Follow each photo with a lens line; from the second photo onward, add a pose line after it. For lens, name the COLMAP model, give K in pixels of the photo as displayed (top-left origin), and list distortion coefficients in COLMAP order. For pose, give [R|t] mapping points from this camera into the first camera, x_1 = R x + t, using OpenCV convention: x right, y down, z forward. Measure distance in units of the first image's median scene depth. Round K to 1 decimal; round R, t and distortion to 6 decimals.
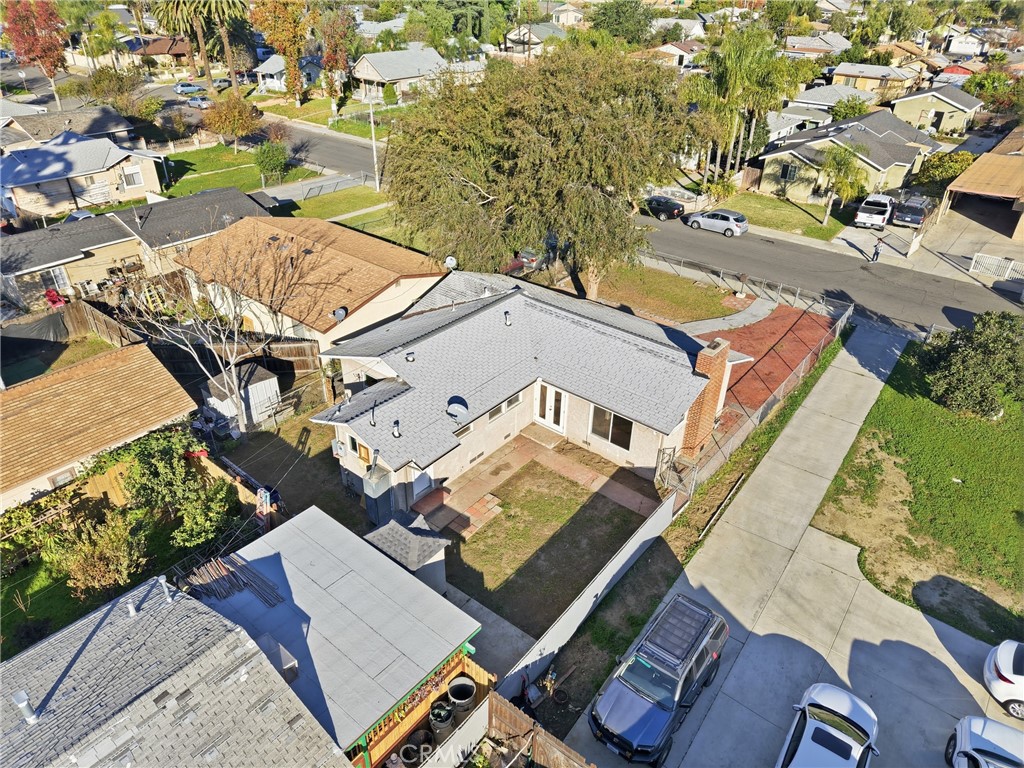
lens RADIAL K [[679.2, 0, 512.0], [0, 679.2, 384.0], [0, 0, 1]] dist [0.024337, -0.035547]
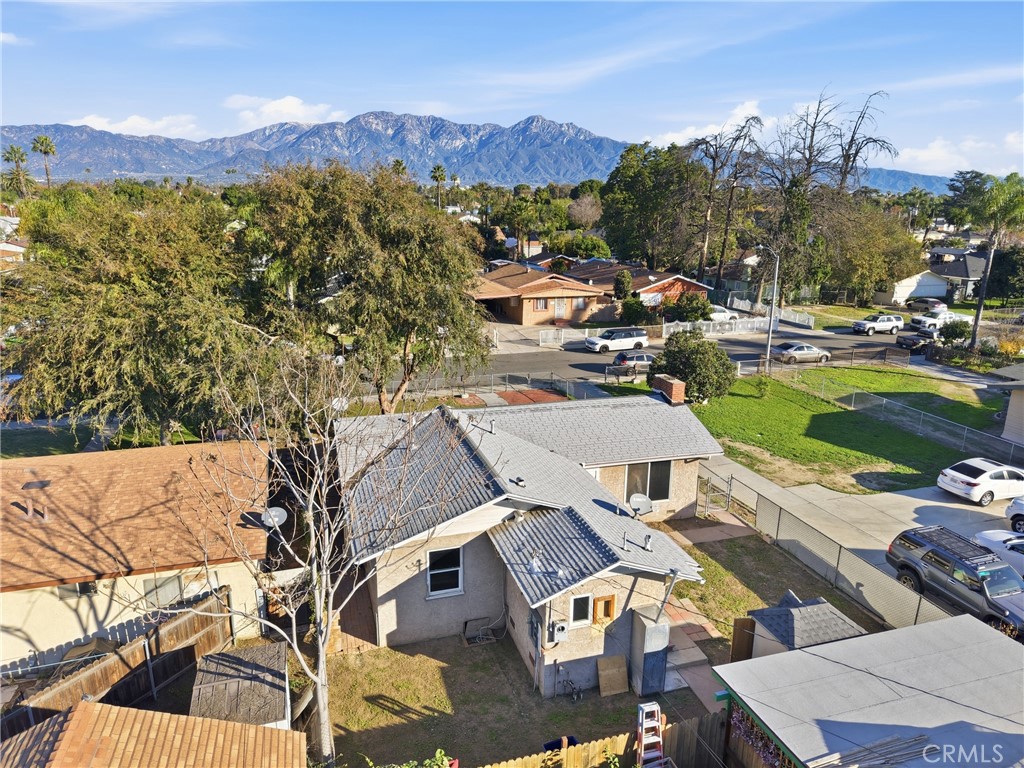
lens RADIAL K [[679.2, 0, 512.0], [0, 679.2, 384.0], [0, 0, 1]] dist [0.024337, -0.035547]
pose [[0.548287, -0.221839, 0.806331, -0.710043], [0.434533, 0.899374, -0.048036, -0.102826], [-0.714536, 0.376715, 0.589511, 0.515950]]
